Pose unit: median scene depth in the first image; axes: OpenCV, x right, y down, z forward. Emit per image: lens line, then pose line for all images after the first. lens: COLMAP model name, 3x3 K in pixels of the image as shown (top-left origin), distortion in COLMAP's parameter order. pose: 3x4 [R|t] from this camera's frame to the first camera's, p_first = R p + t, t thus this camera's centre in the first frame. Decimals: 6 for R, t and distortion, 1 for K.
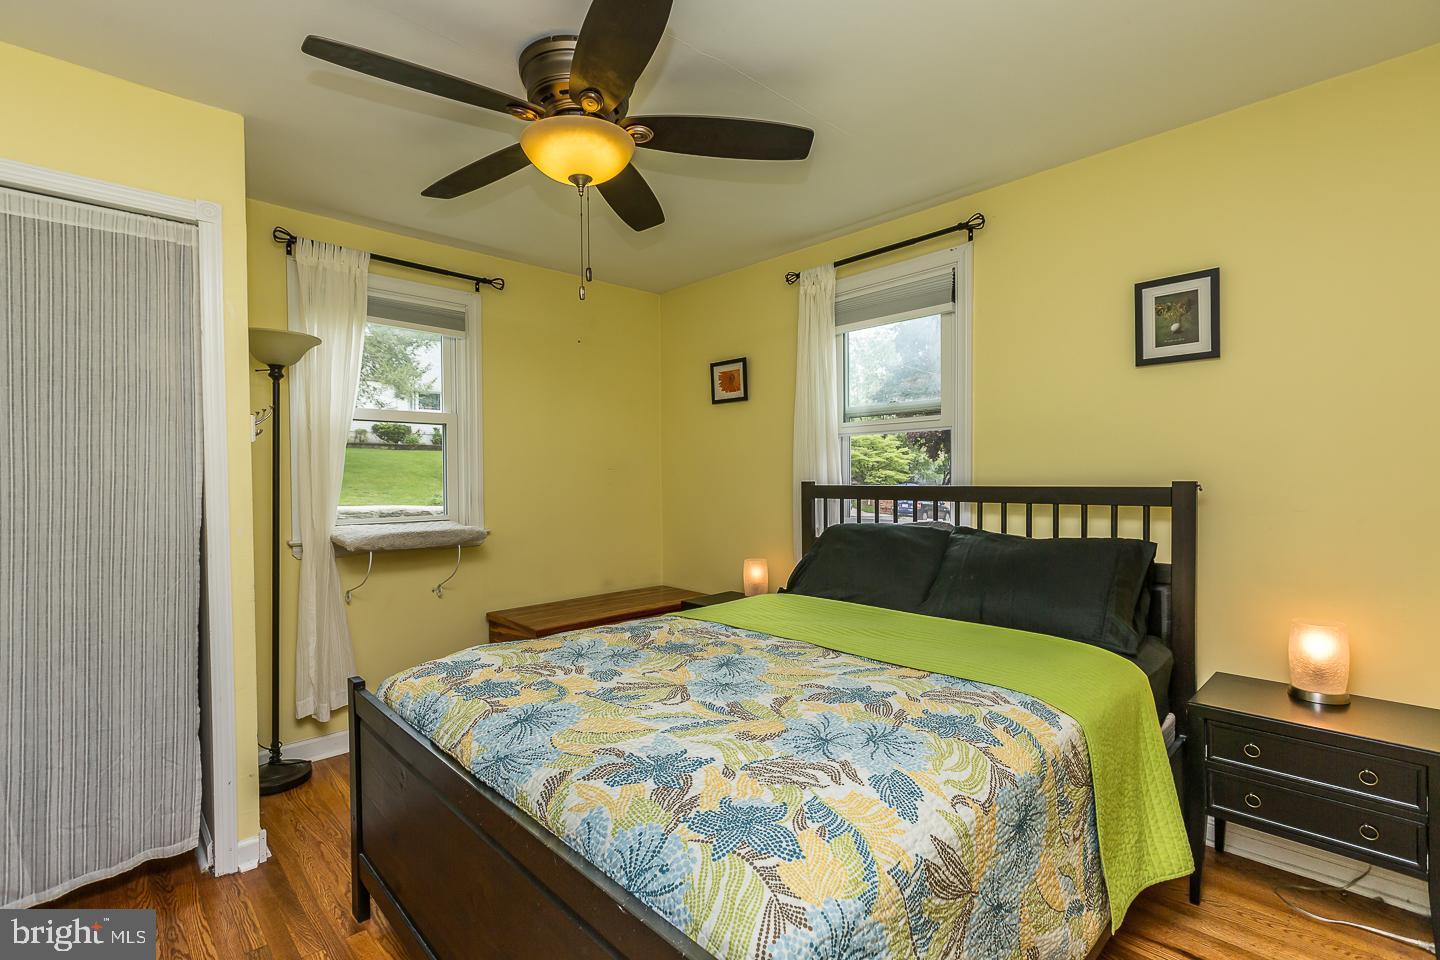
lens RADIAL K [[710.7, 0, 710.3], [0, 710.7, 458.6], [0, 0, 1]] dist [-0.014987, 0.001486]
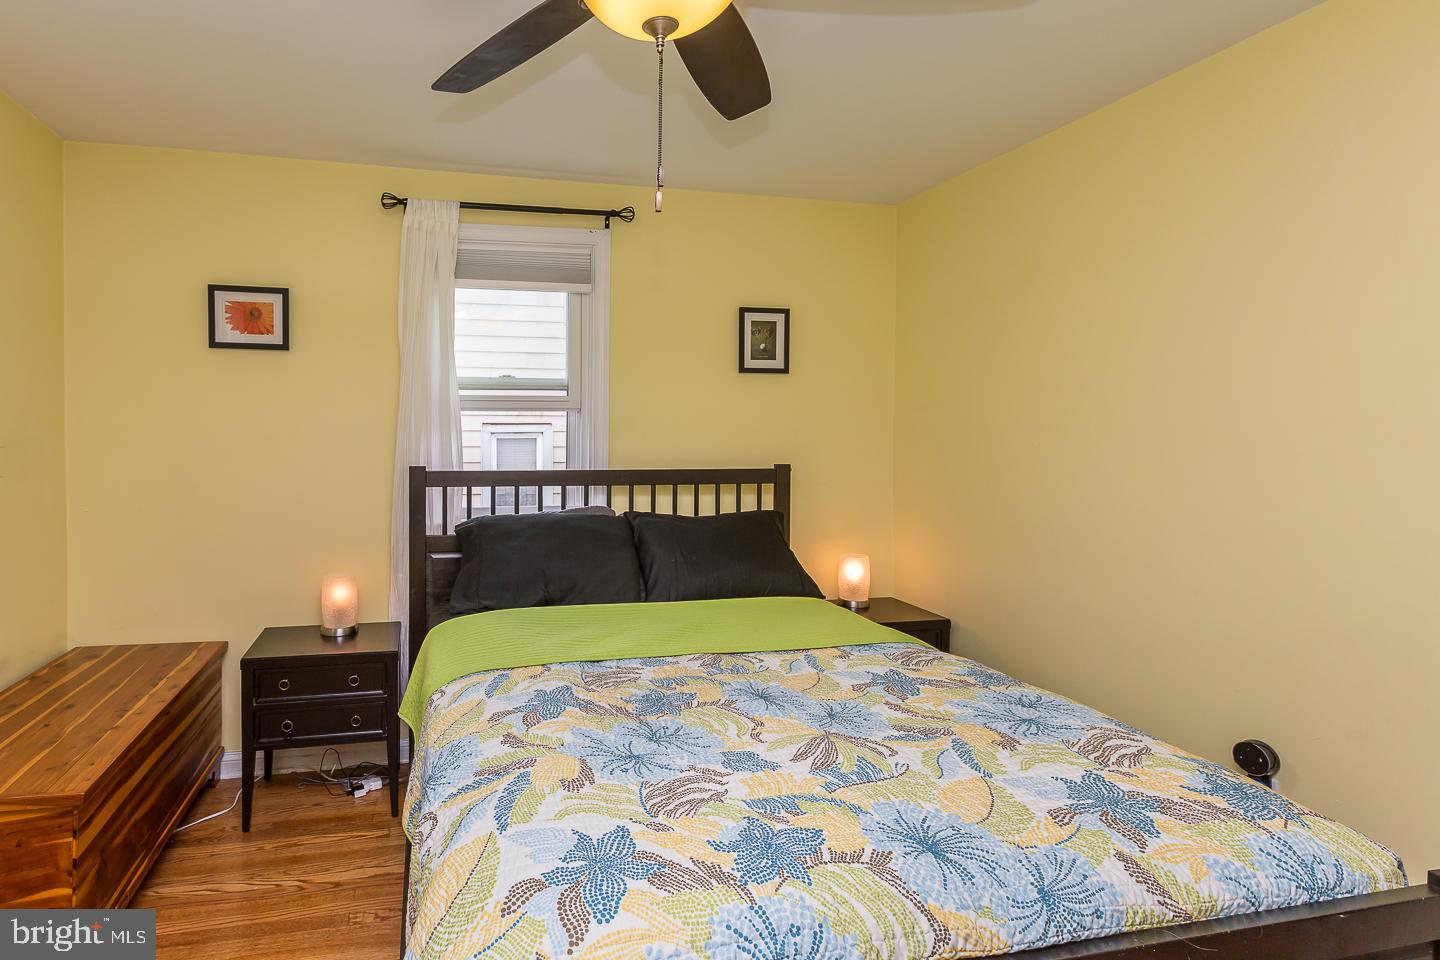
lens RADIAL K [[685.2, 0, 719.9], [0, 685.2, 433.8], [0, 0, 1]] dist [0.002441, 0.000557]
pose [[0.484352, 0.020757, 0.874627, -0.511944], [-0.030182, 0.999520, -0.007006, -0.012382], [-0.874352, -0.023005, 0.484746, 0.463139]]
